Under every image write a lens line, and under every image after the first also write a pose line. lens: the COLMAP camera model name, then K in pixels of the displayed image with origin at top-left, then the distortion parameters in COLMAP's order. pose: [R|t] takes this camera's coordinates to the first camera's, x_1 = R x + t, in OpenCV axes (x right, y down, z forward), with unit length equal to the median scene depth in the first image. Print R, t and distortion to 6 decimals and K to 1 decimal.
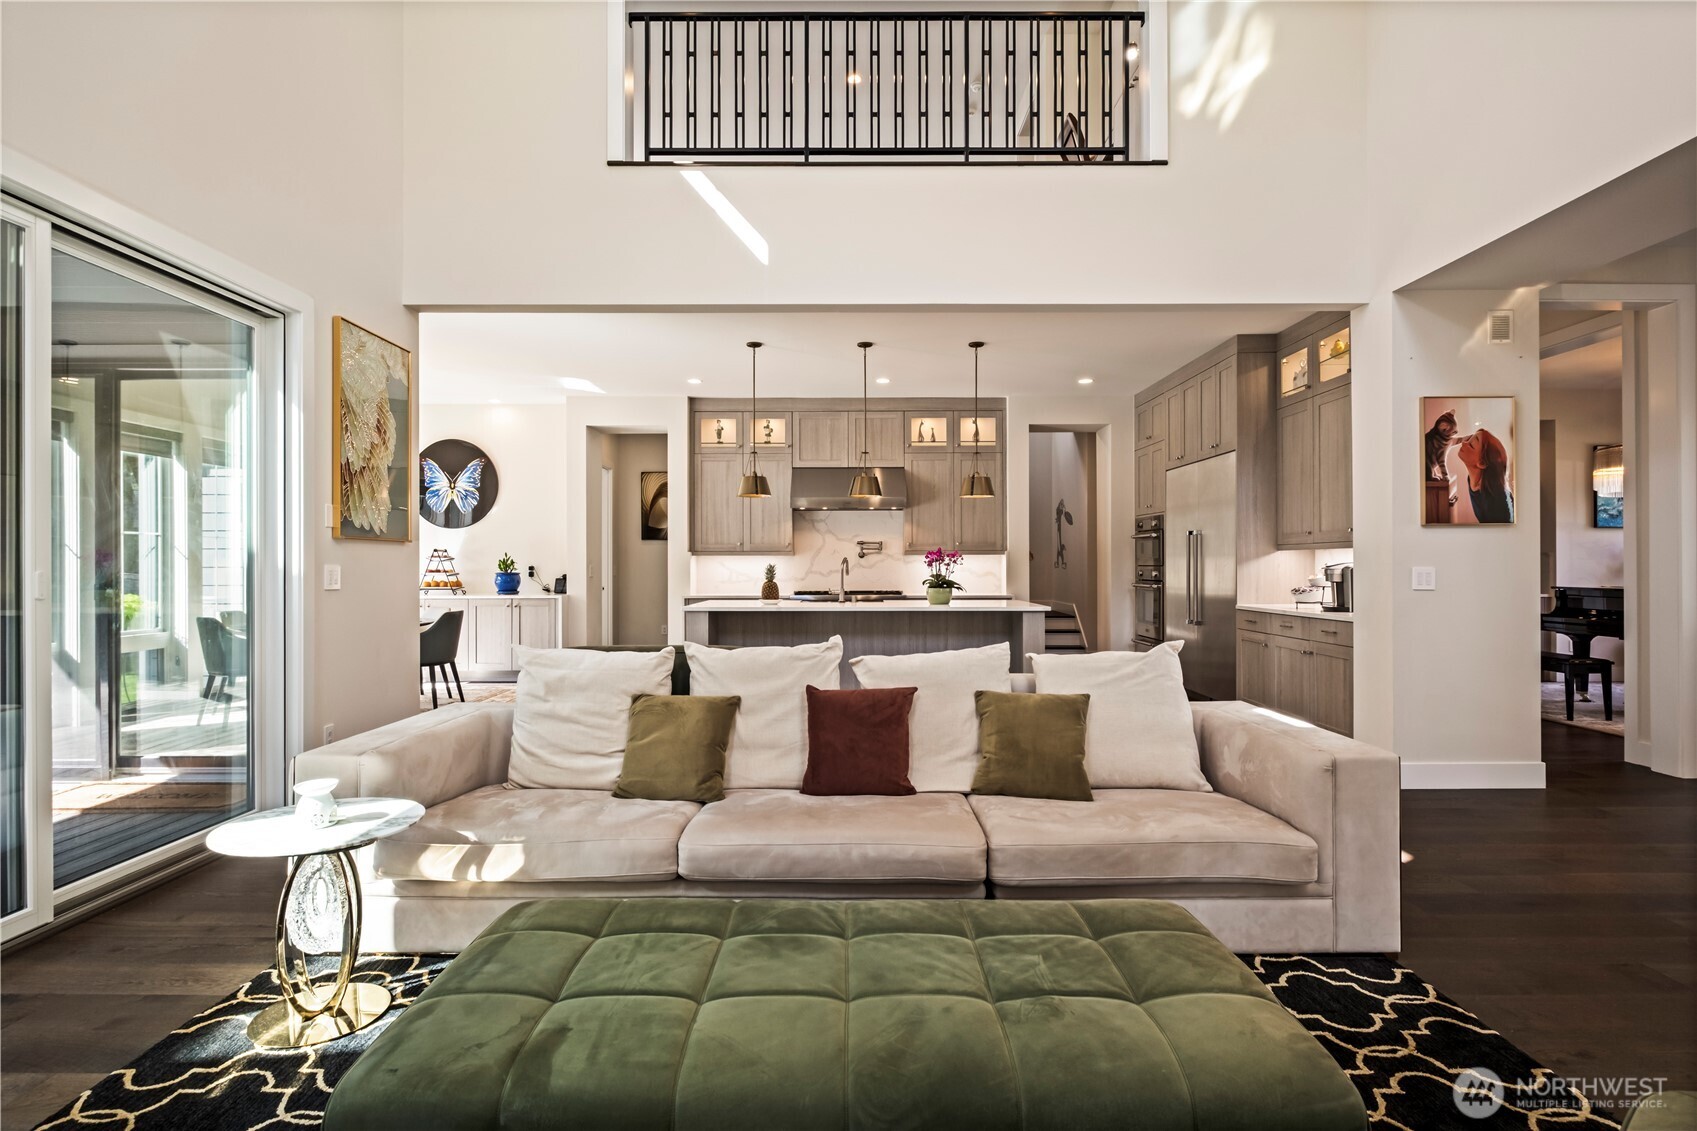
lens RADIAL K [[843.1, 0, 855.9], [0, 843.1, 567.1], [0, 0, 1]] dist [0.004909, 0.000011]
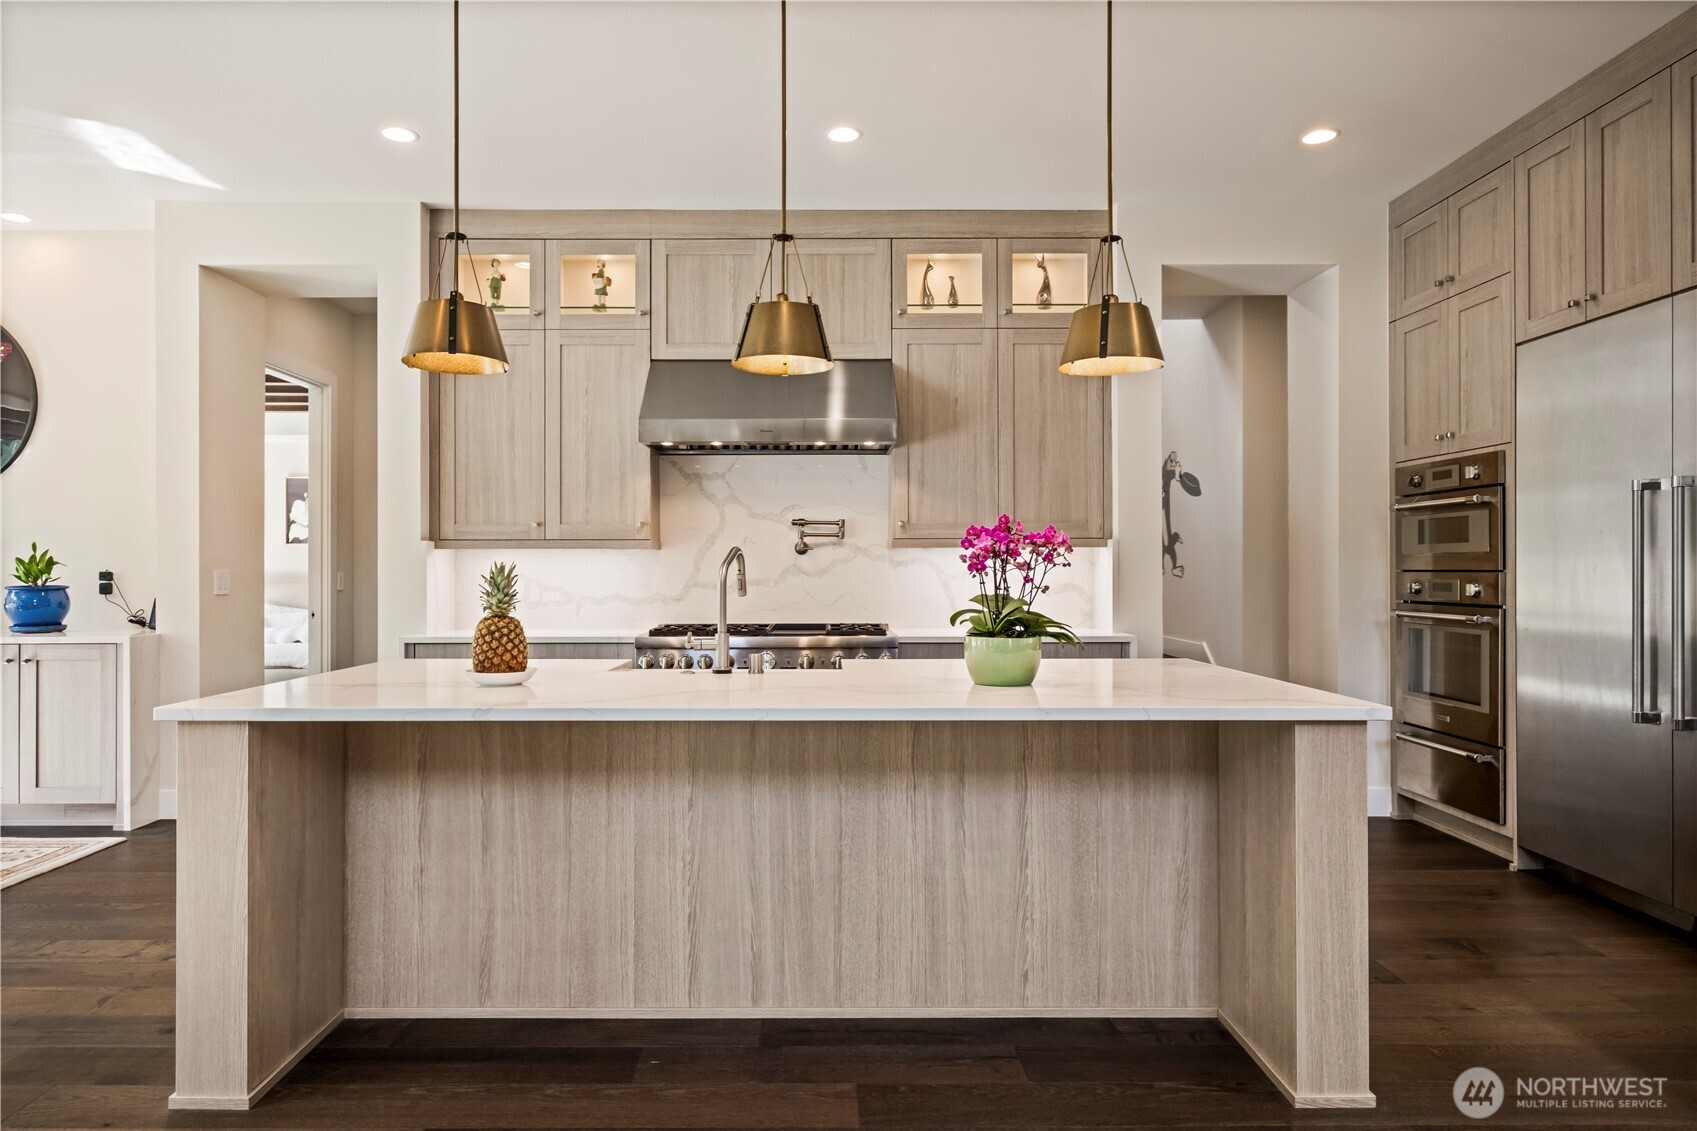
lens RADIAL K [[1012.1, 0, 835.2], [0, 1012.1, 570.5], [0, 0, 1]] dist [-0.003202, 0.003661]
pose [[0.999948, 0.000006, 0.010212, 0.020527], [0.000022, 0.999996, -0.002746, -0.000239], [-0.010212, 0.002746, 0.999944, 0.442186]]
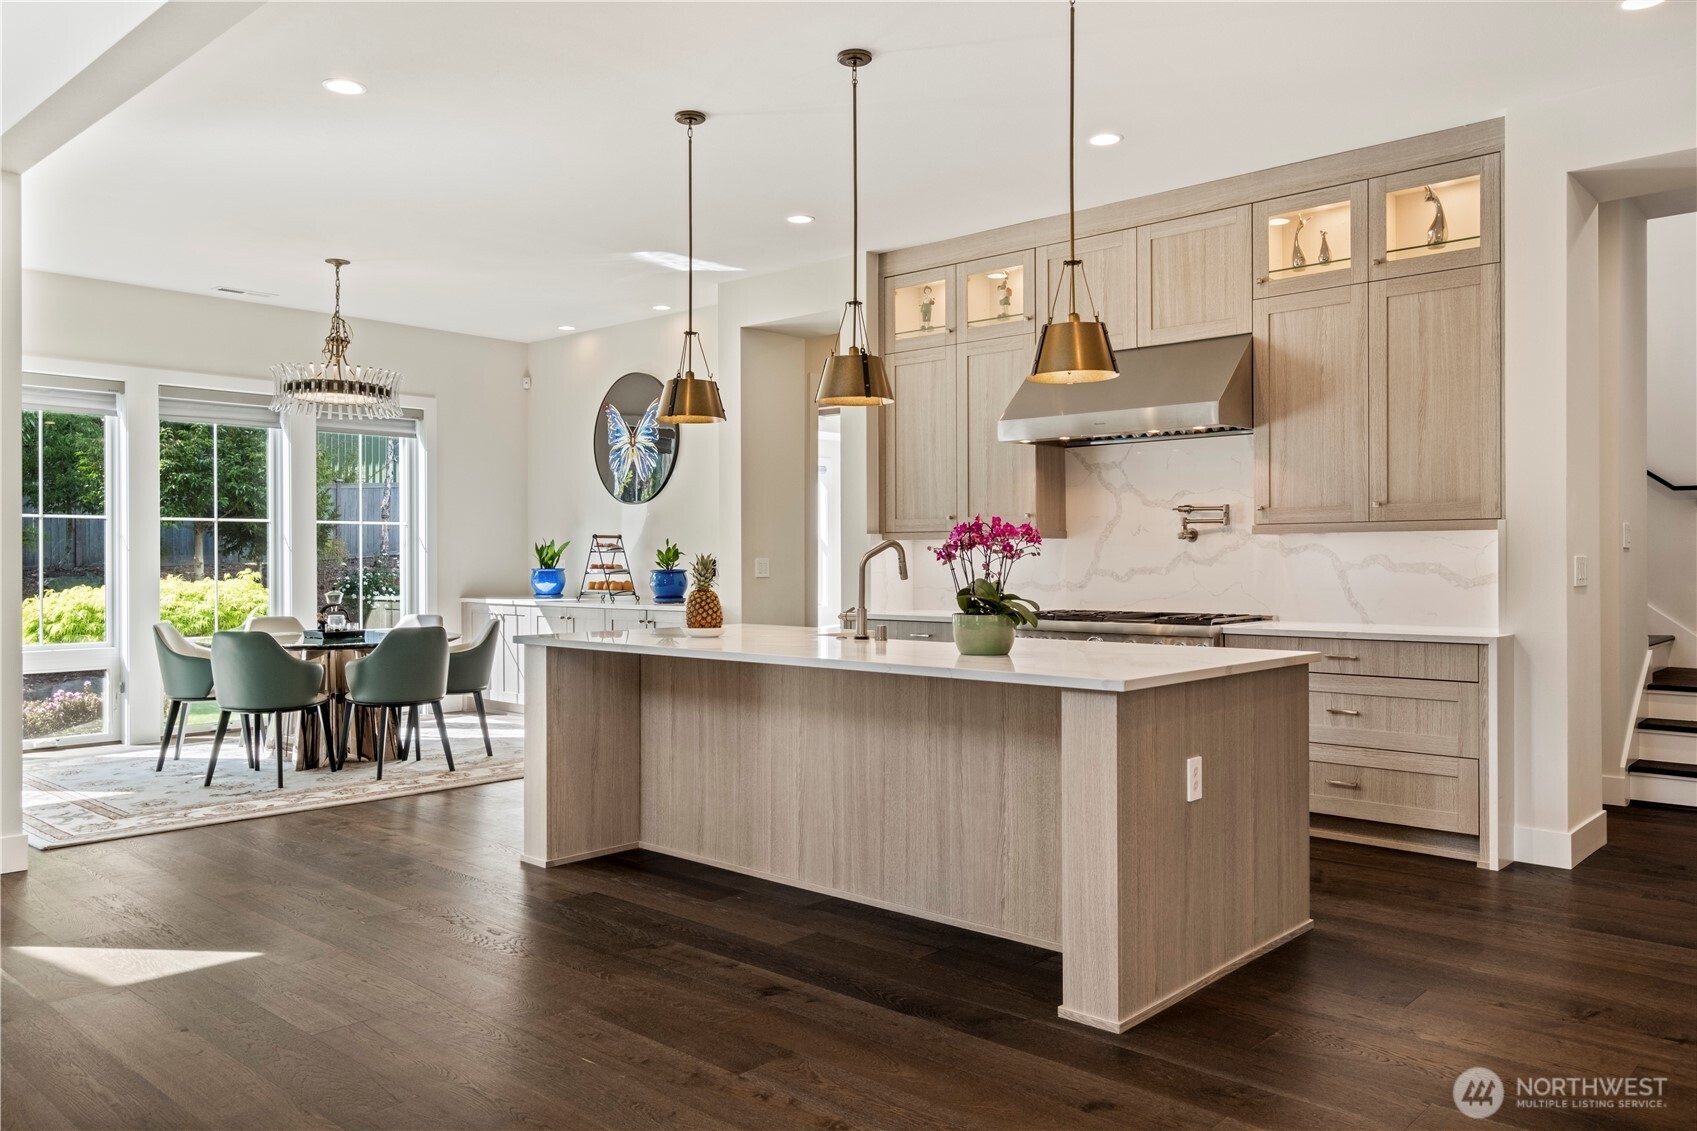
lens RADIAL K [[1249.4, 0, 846.4], [0, 1249.4, 562.1], [0, 0, 1]] dist [0.001500, 0.009341]
pose [[0.743510, 0.001085, -0.668724, 0.332536], [-0.000284, 0.999999, 0.001307, -0.000651], [0.668725, -0.000782, 0.743509, 0.380242]]
